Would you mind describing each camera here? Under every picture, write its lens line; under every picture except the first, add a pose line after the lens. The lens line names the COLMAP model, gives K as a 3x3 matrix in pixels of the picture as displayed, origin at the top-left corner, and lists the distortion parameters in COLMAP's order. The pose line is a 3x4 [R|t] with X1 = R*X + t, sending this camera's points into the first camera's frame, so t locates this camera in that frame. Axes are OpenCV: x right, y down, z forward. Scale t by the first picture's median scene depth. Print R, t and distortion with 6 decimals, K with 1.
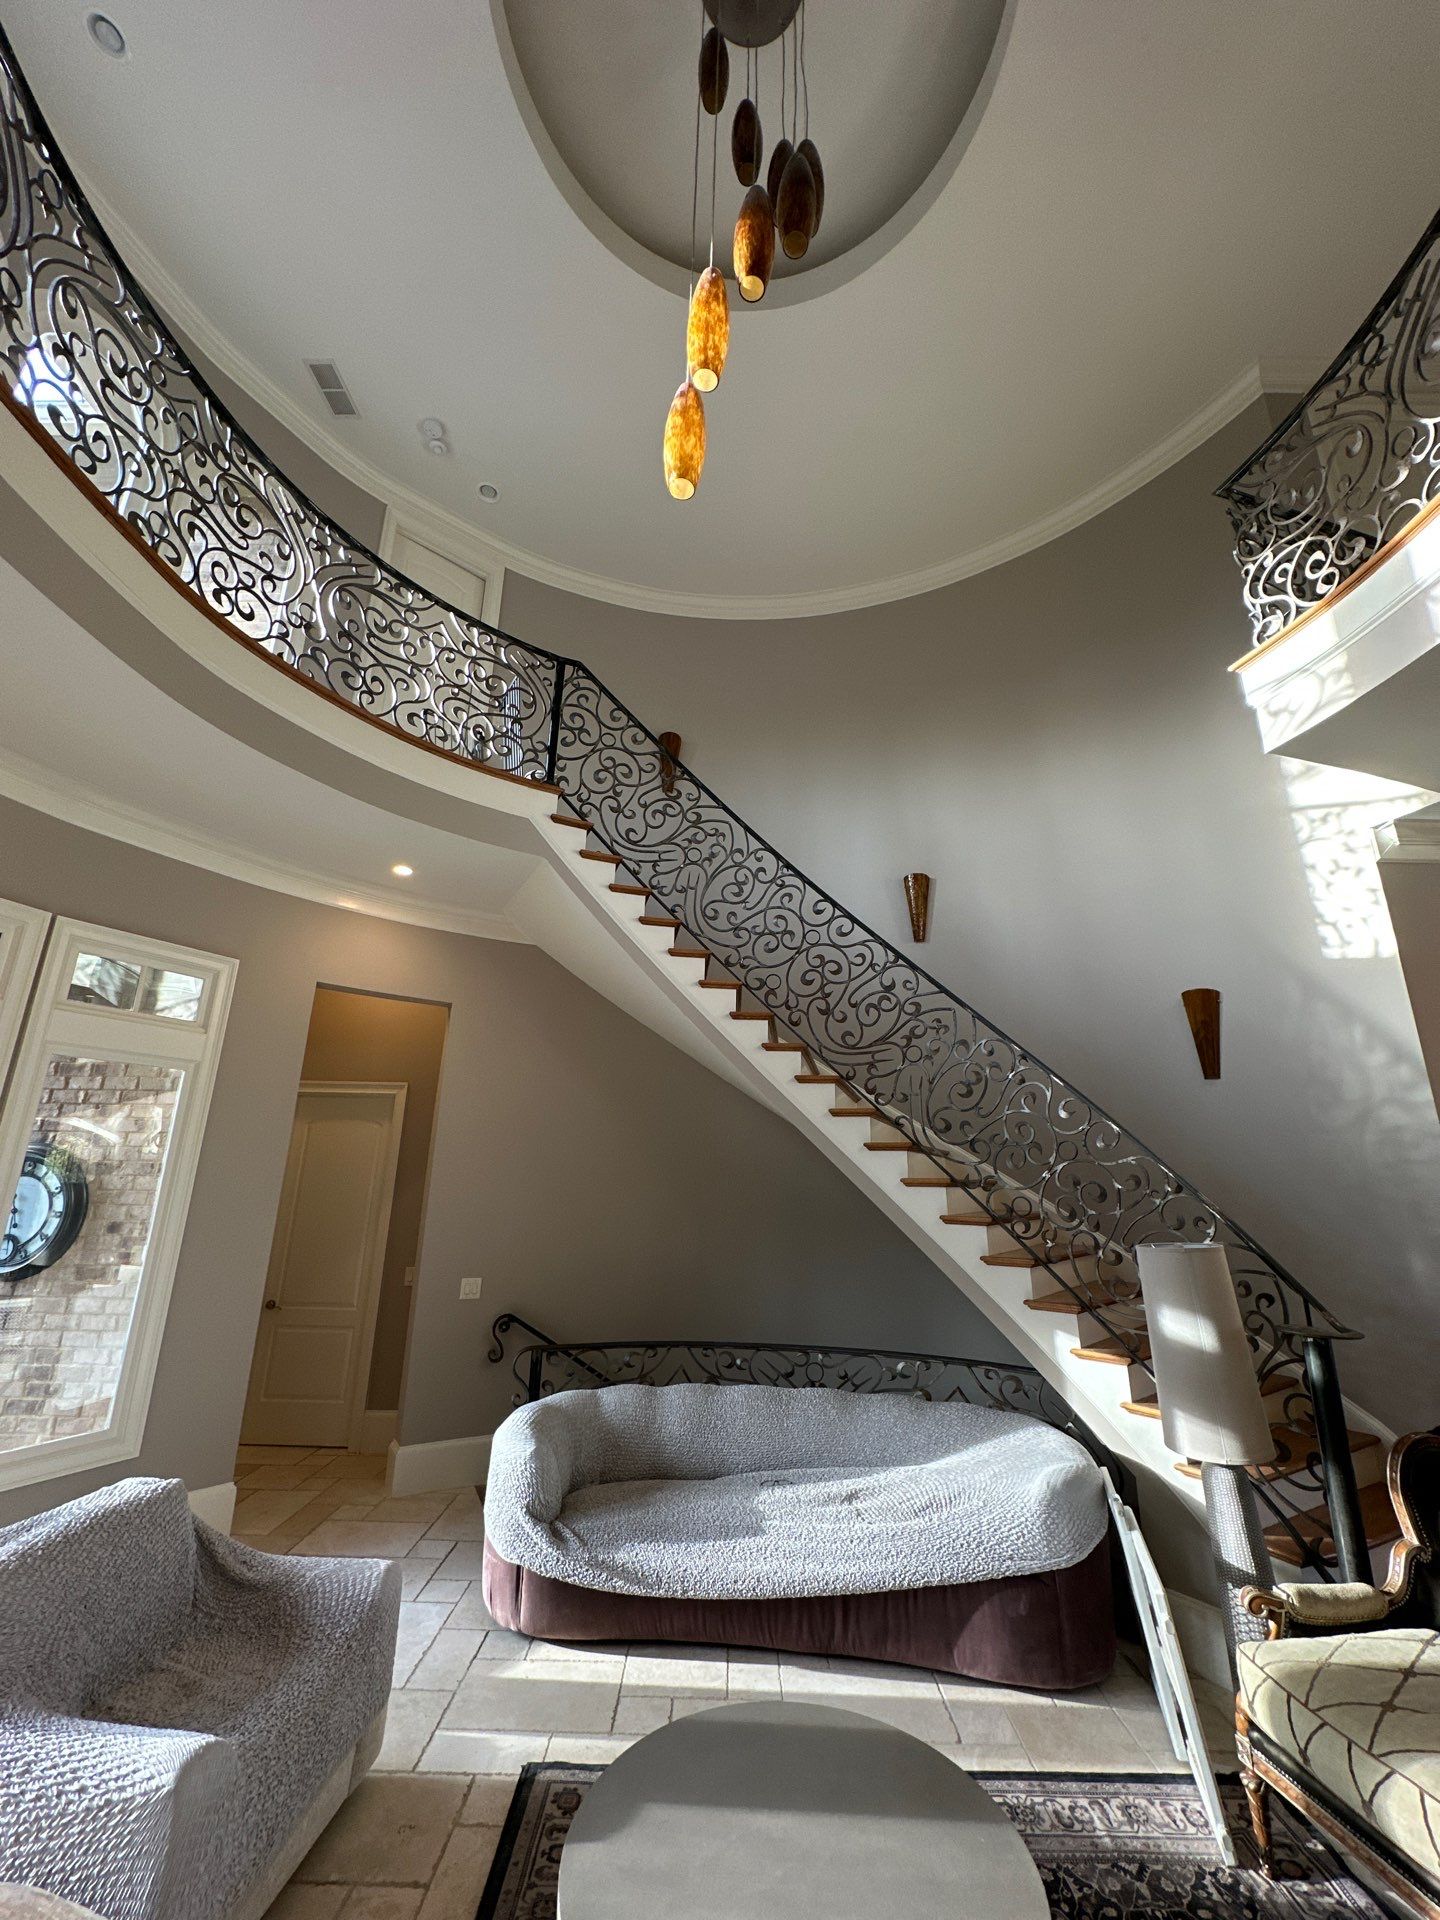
lens RADIAL K [[765.8, 0, 720.0], [0, 765.8, 957.3], [0, 0, 1]] dist [-0.001972, 0.001028]
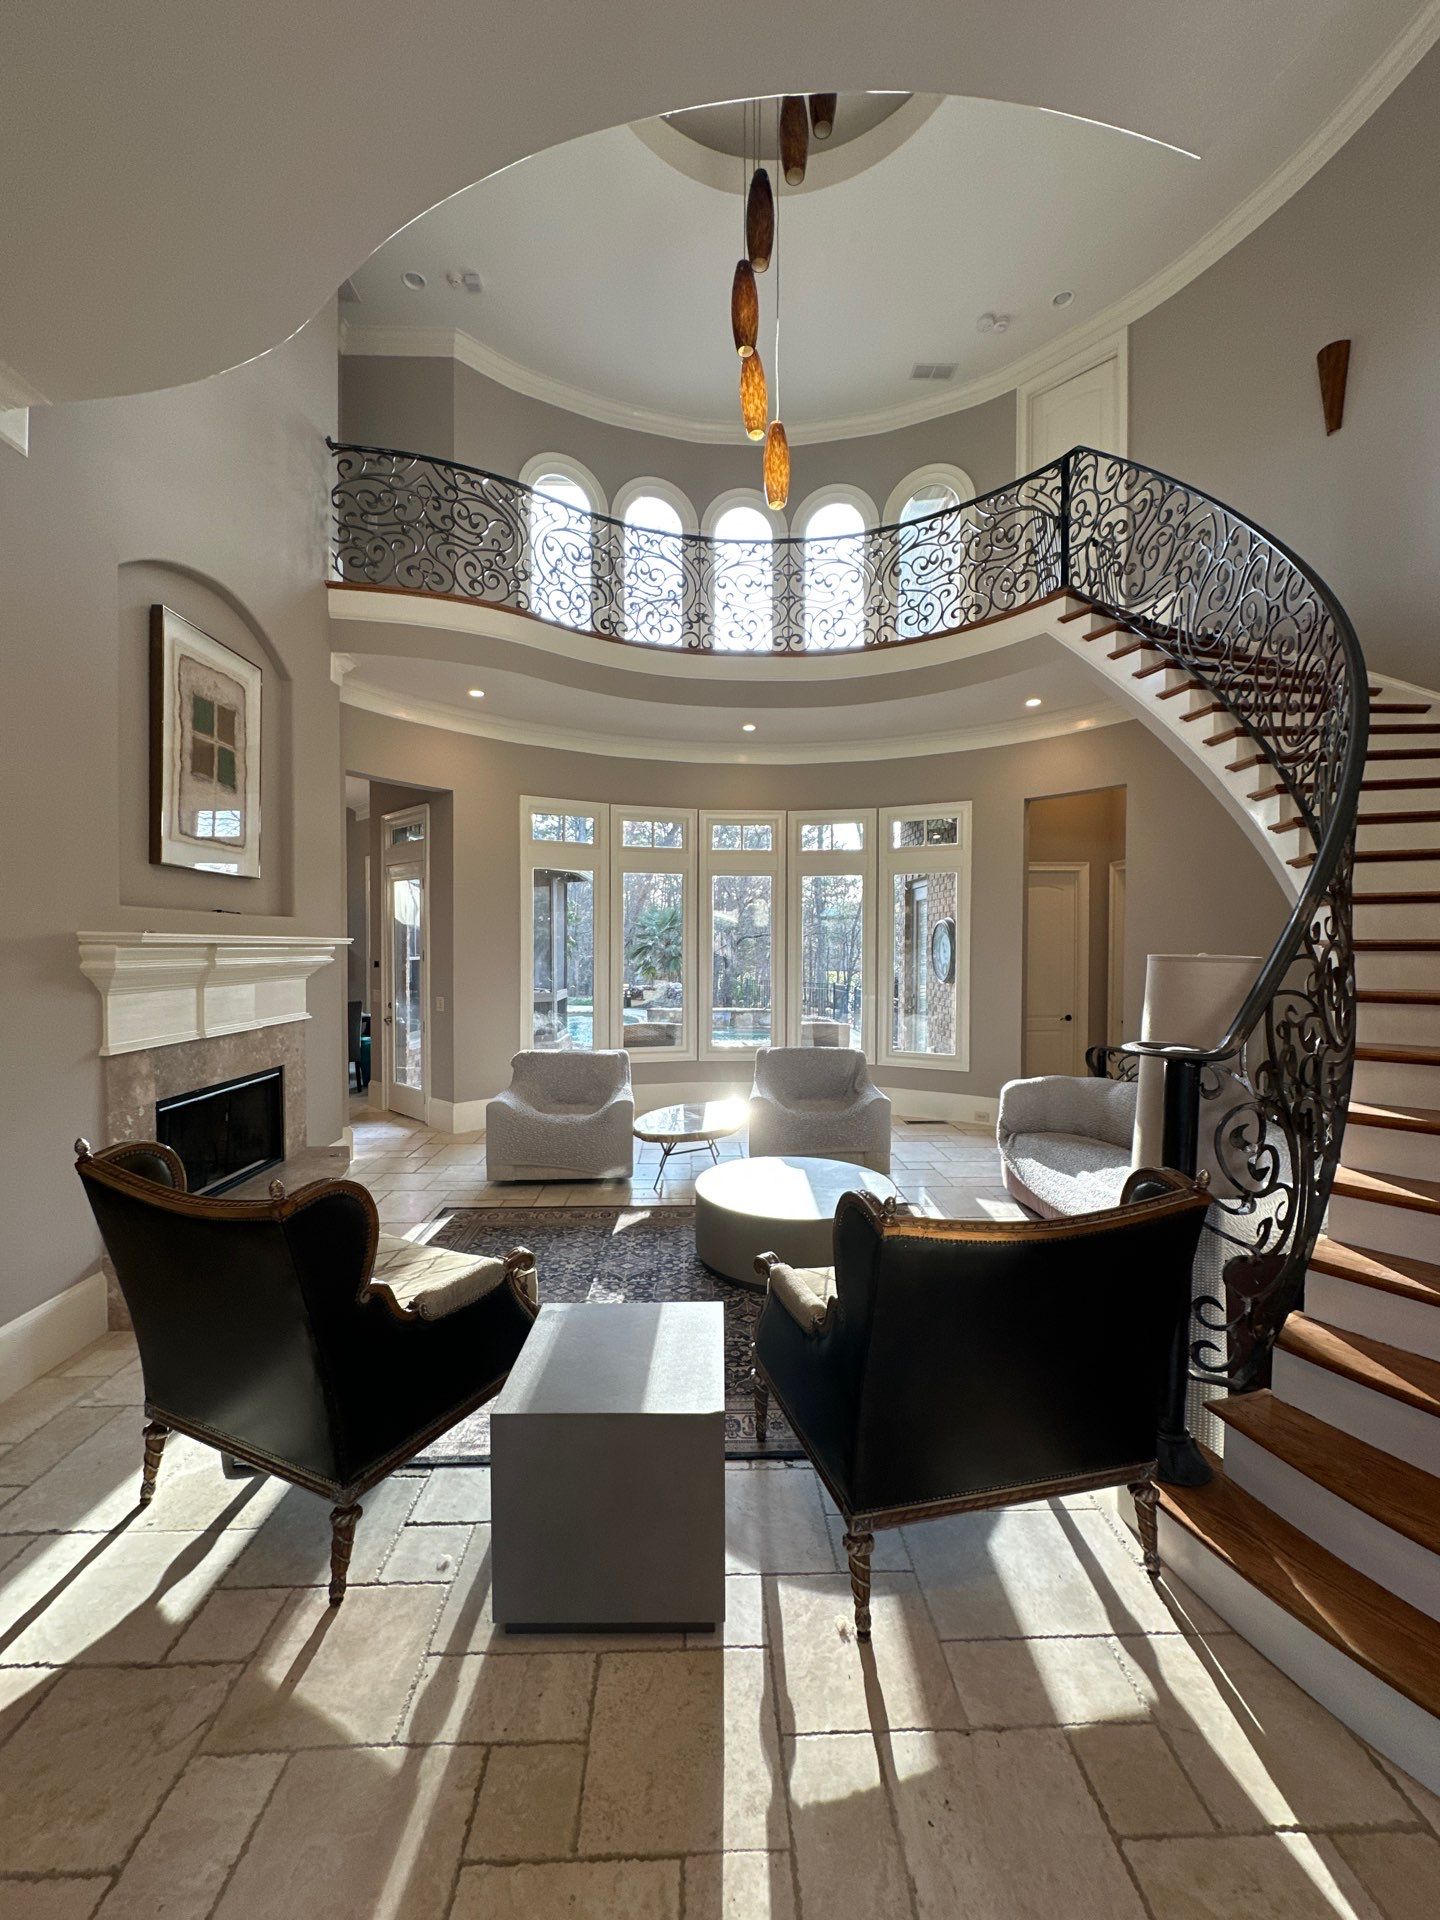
lens RADIAL K [[765.8, 0, 718.9], [0, 765.8, 959.7], [0, 0, 1]] dist [-0.001972, 0.001028]
pose [[0.043199, -0.001896, -0.999065, 0.927708], [0.276999, 0.960816, 0.010154, 0.156570], [0.959899, -0.277179, 0.042032, 0.324386]]
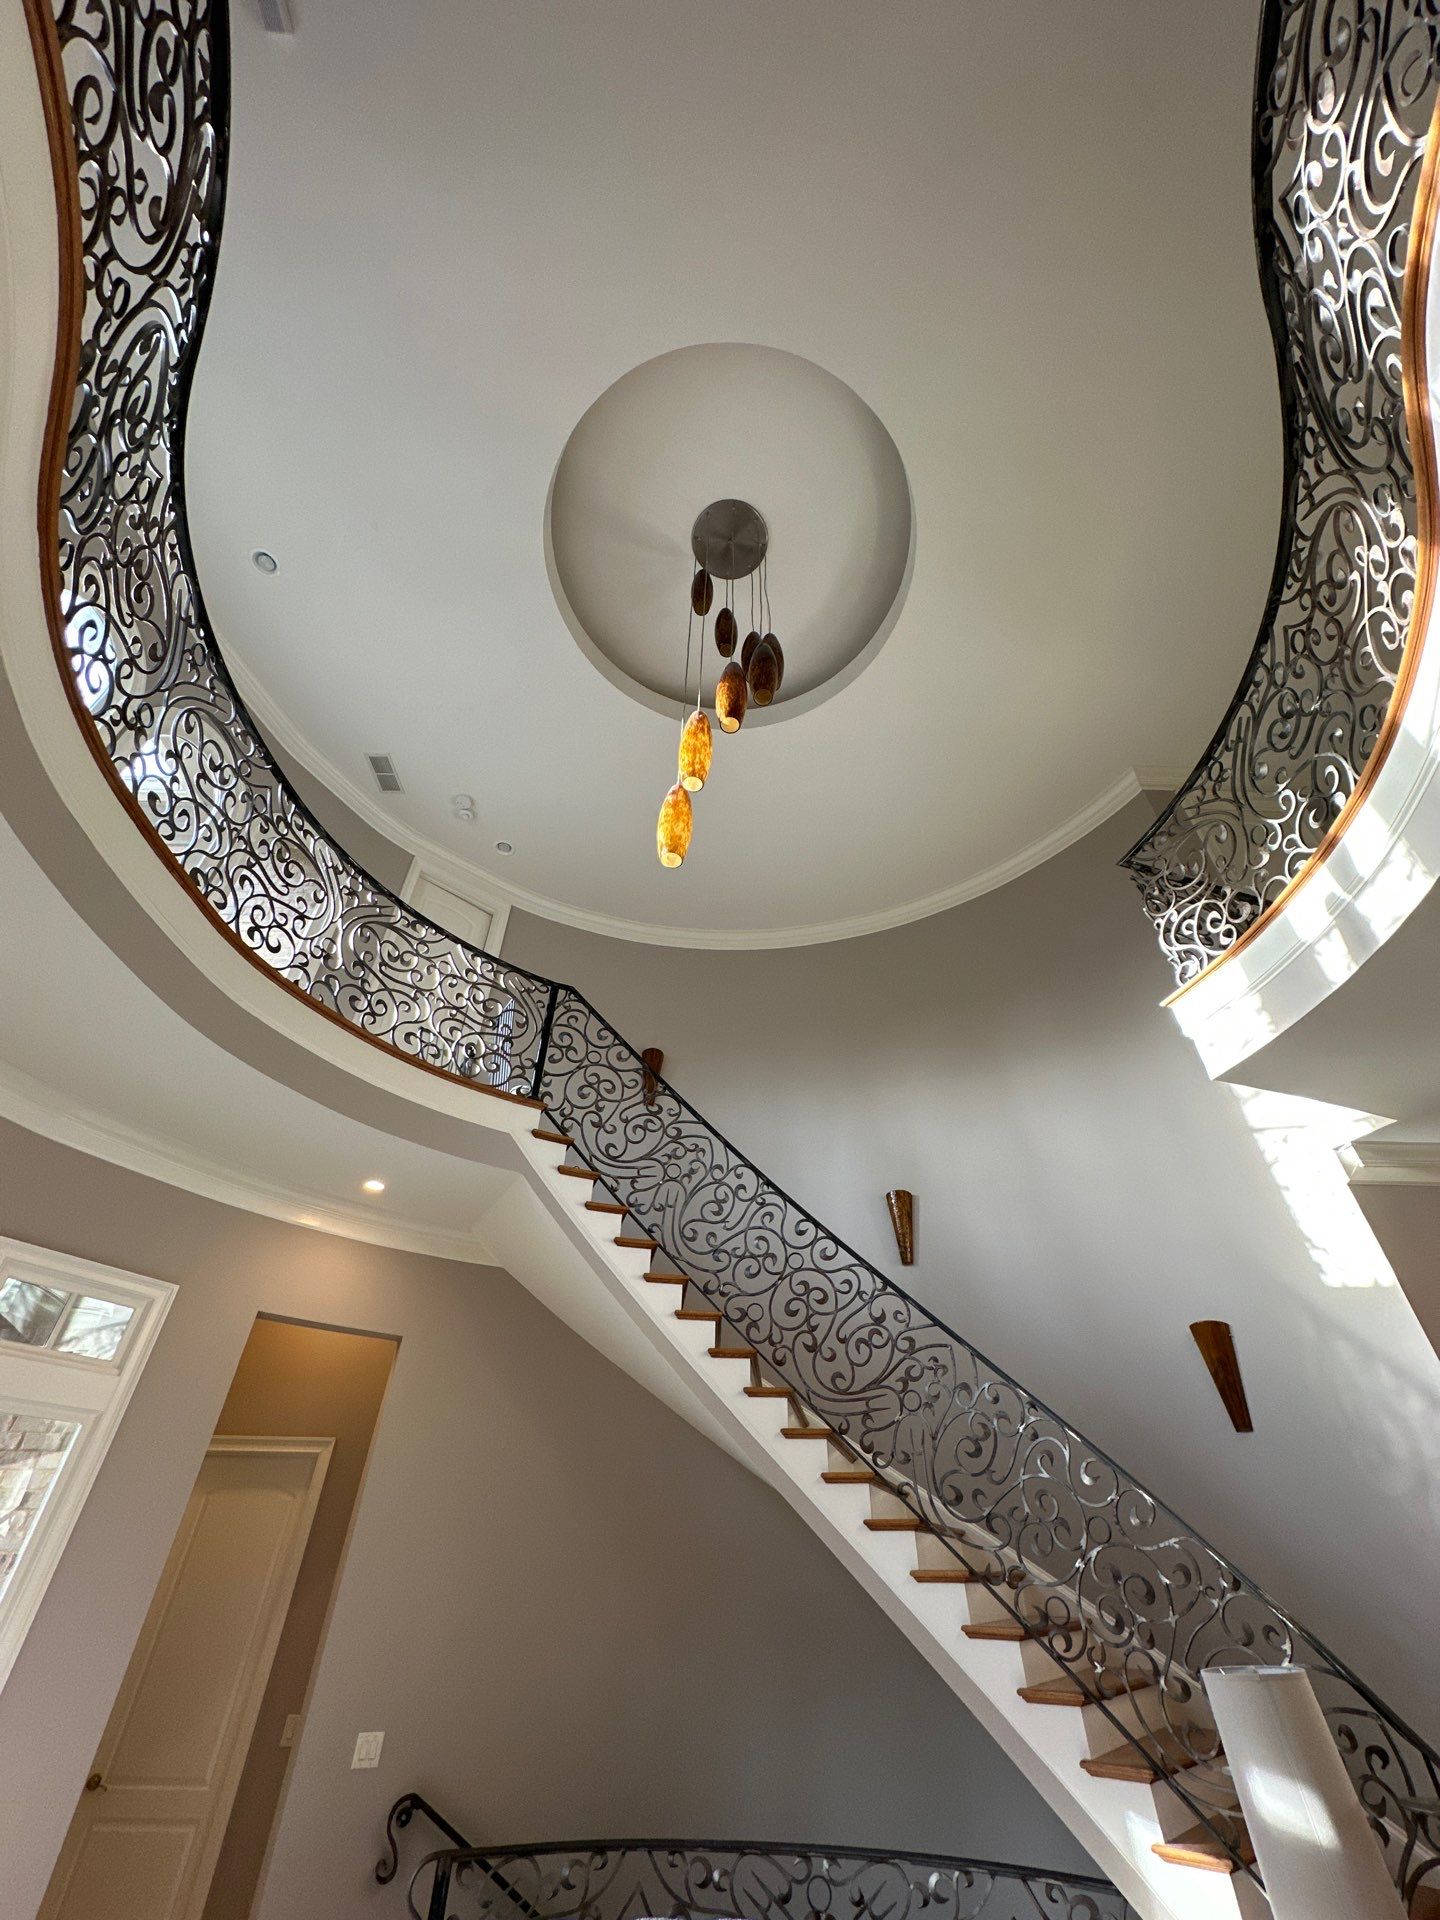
lens RADIAL K [[765.8, 0, 719.9], [0, 765.8, 959.4], [0, 0, 1]] dist [-0.001972, 0.001028]
pose [[0.999641, 0.012127, 0.023885, -0.000664], [-0.002087, 0.924209, -0.381880, -0.009178], [-0.026705, 0.381693, 0.923903, -0.023964]]
